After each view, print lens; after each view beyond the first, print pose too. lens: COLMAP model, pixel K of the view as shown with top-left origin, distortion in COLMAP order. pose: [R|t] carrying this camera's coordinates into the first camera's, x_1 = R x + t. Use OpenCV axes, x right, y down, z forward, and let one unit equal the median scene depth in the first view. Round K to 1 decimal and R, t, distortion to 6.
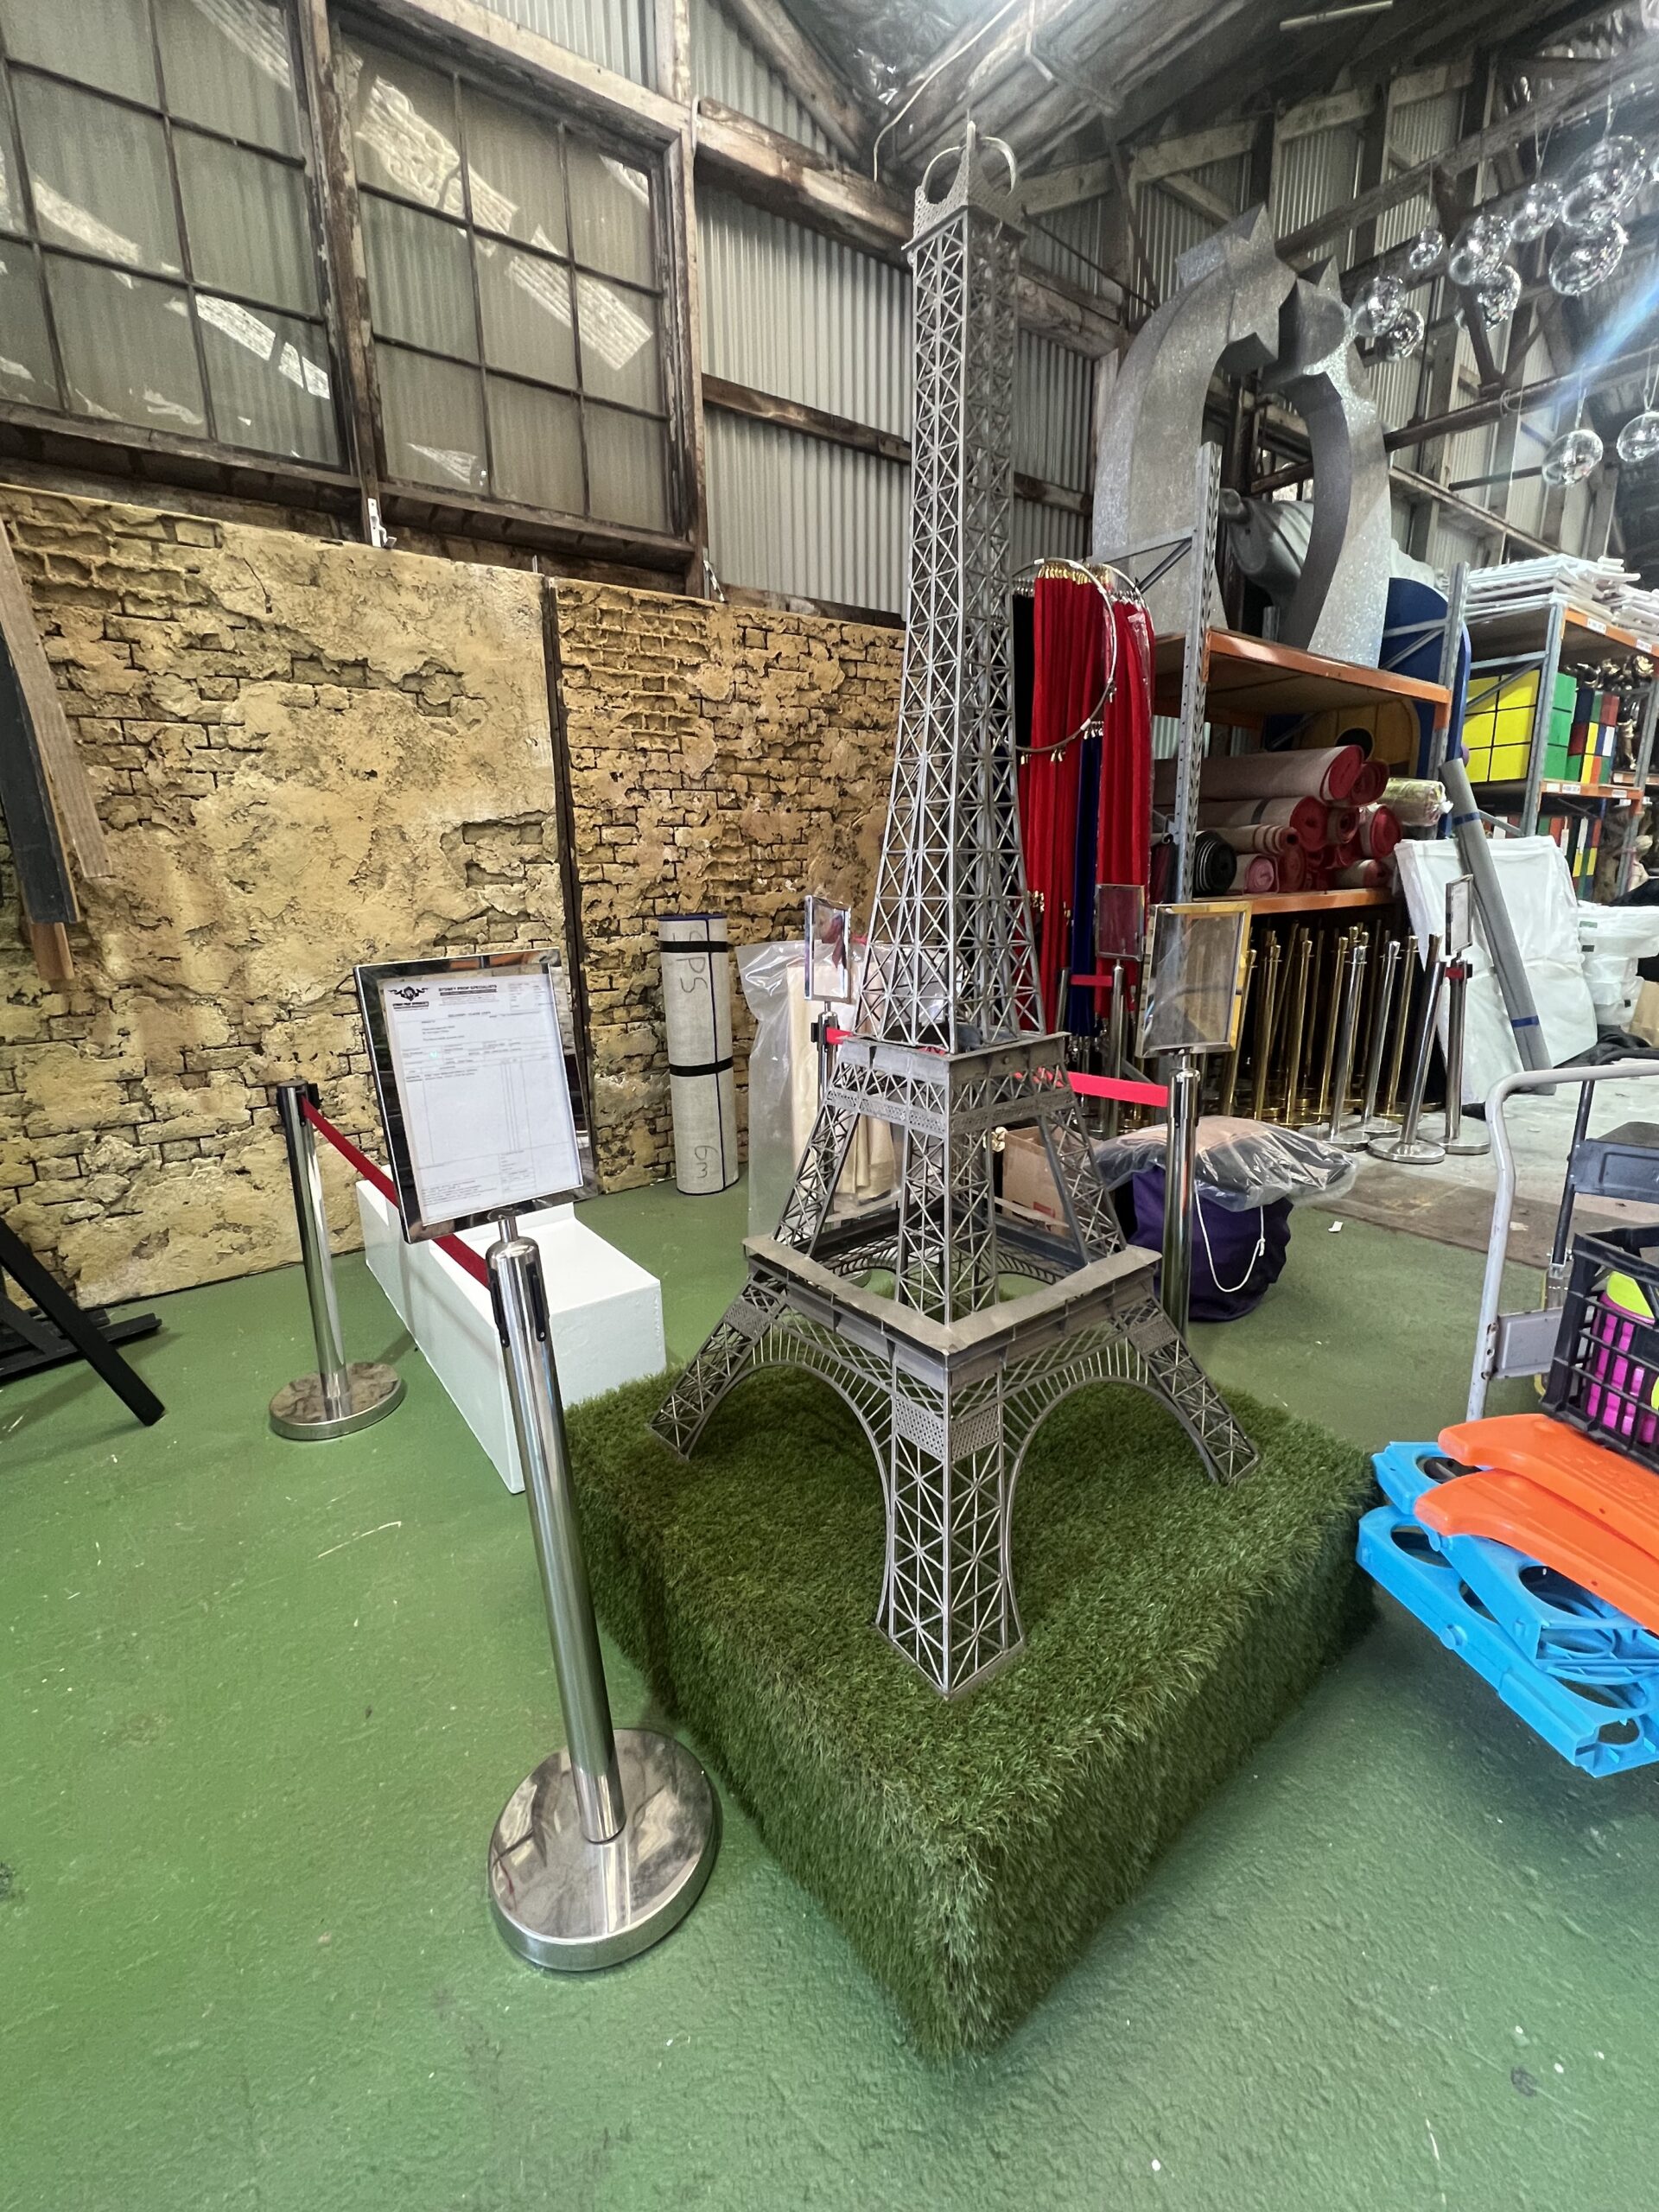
lens RADIAL K [[937.7, 0, 829.5], [0, 937.7, 1106.0], [0, 0, 1]] dist [-0.002635, -0.000150]
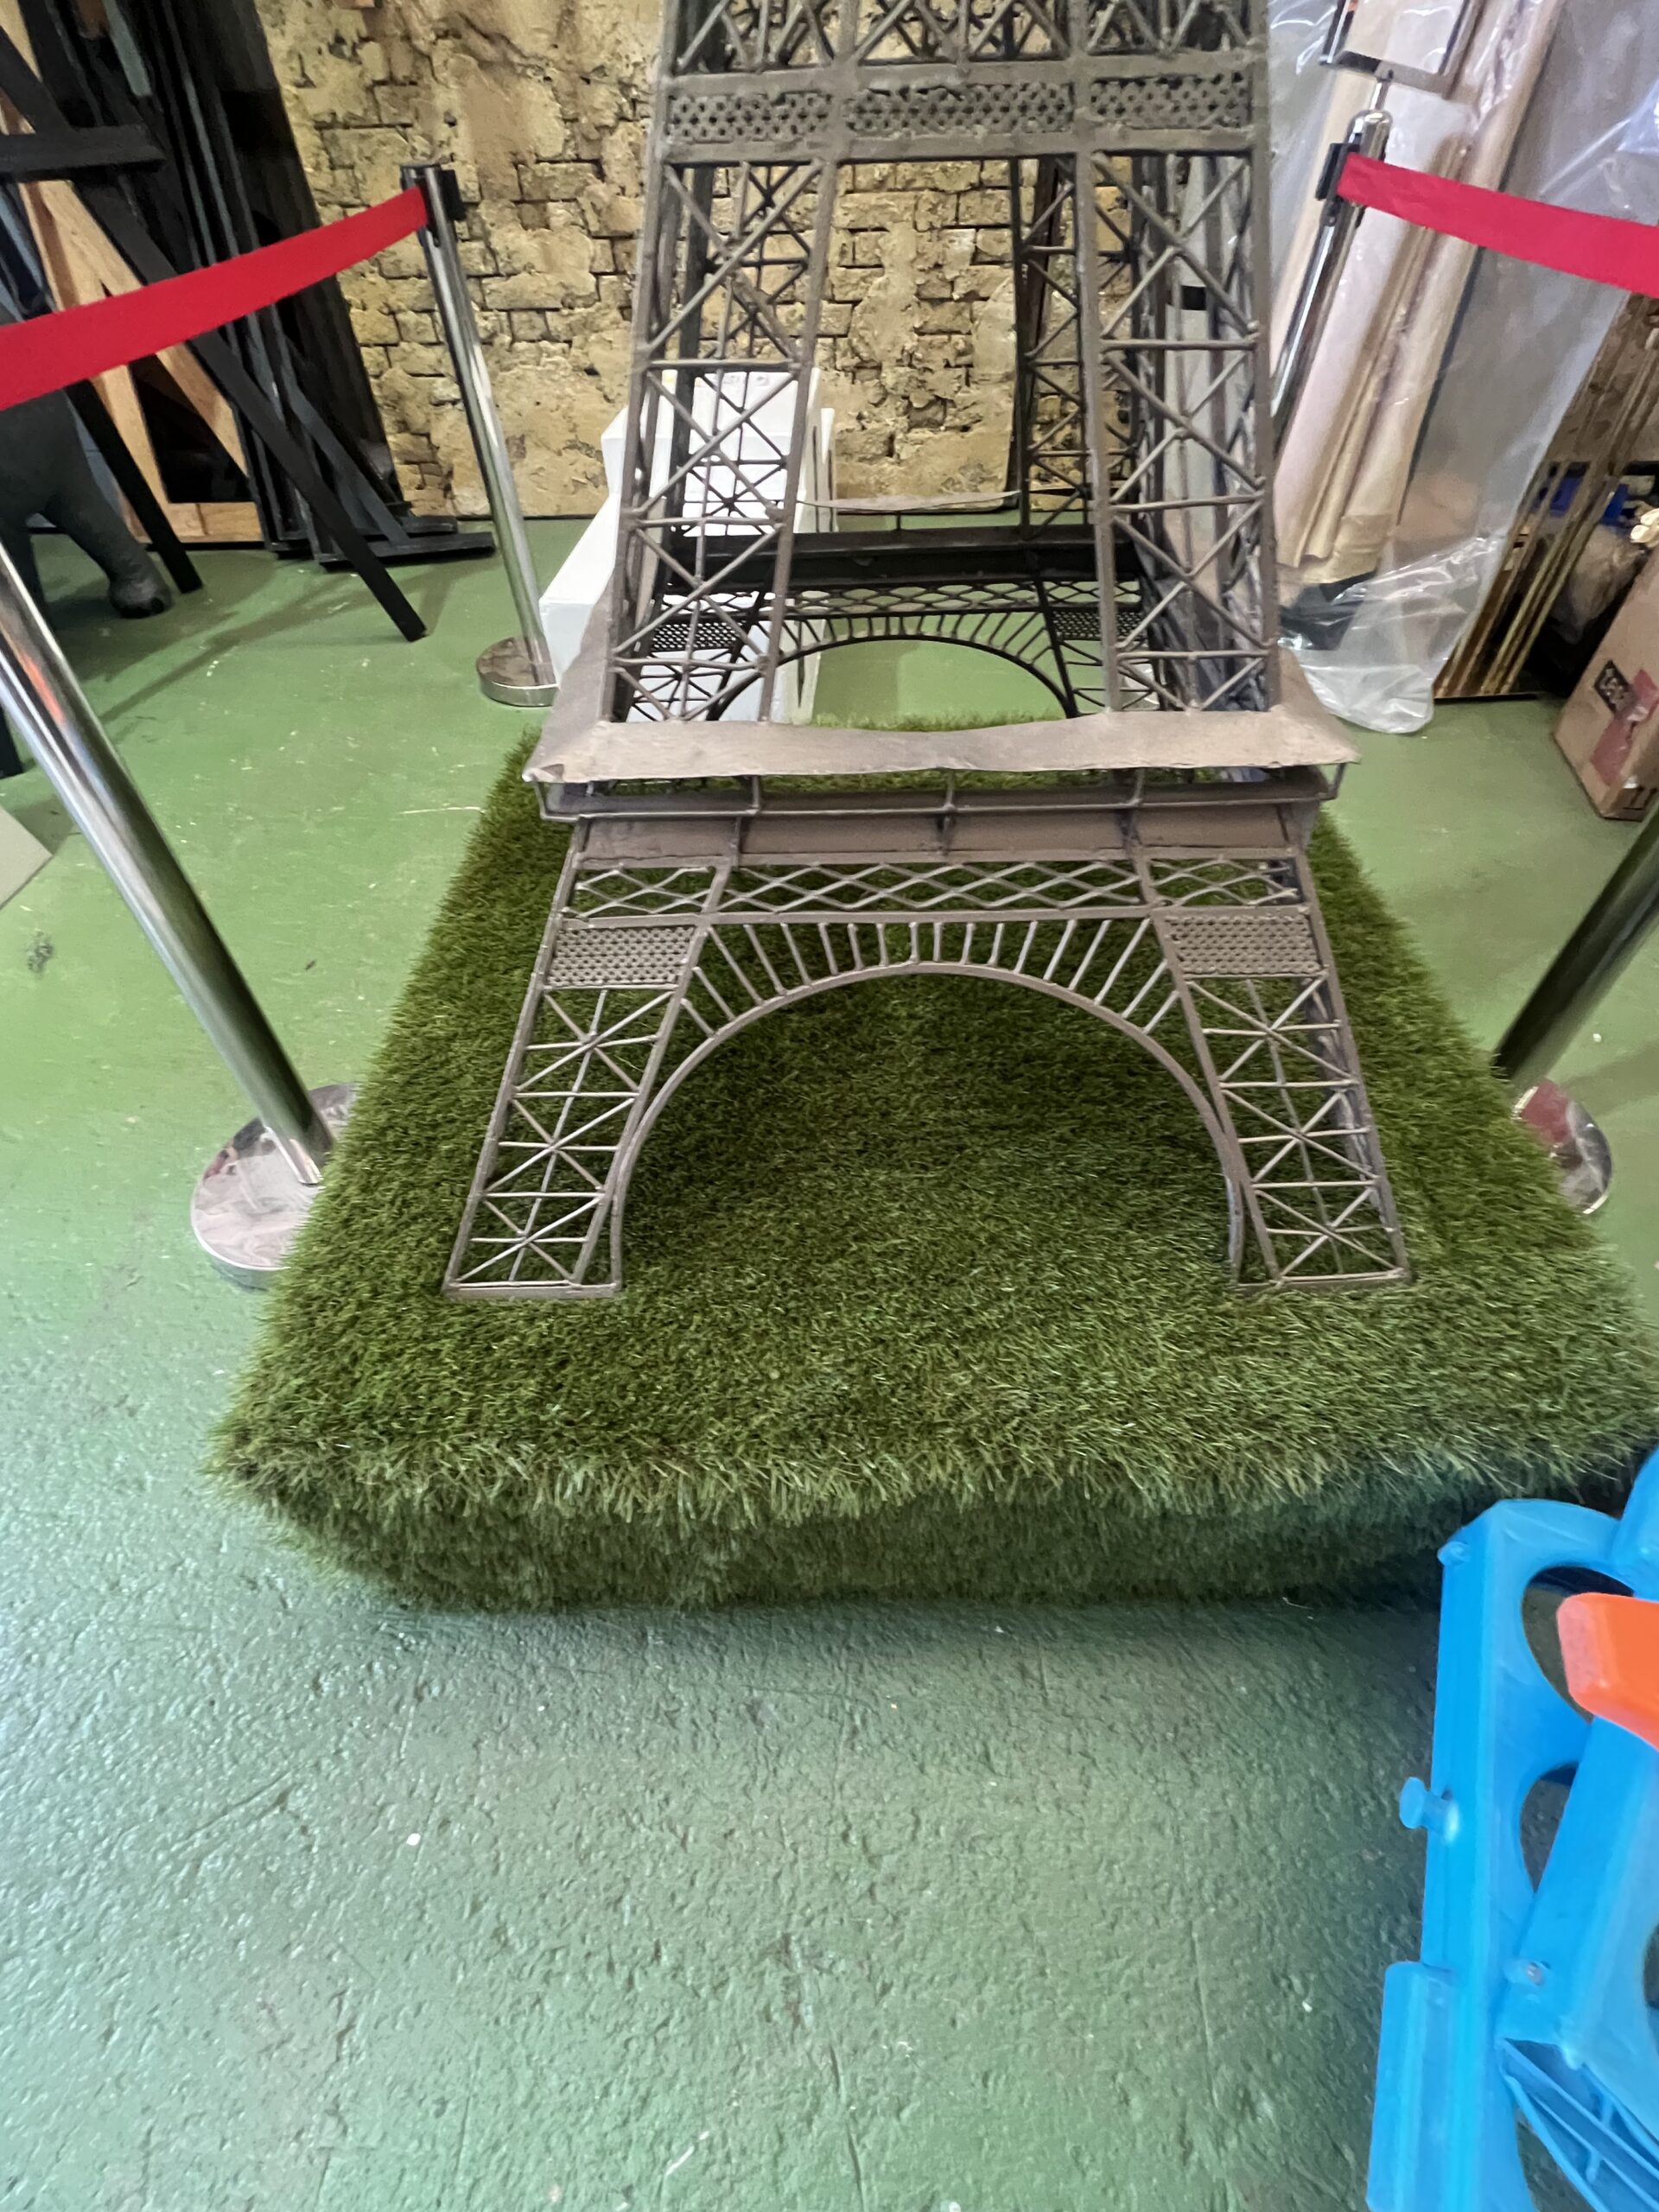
lens RADIAL K [[937.7, 0, 829.5], [0, 937.7, 1106.0], [0, 0, 1]] dist [-0.002635, -0.000150]
pose [[0.780545, 0.468766, -0.413532, 0.213498], [-0.140486, 0.776170, 0.614674, 0.037771], [0.609109, -0.421685, 0.671690, 0.305090]]
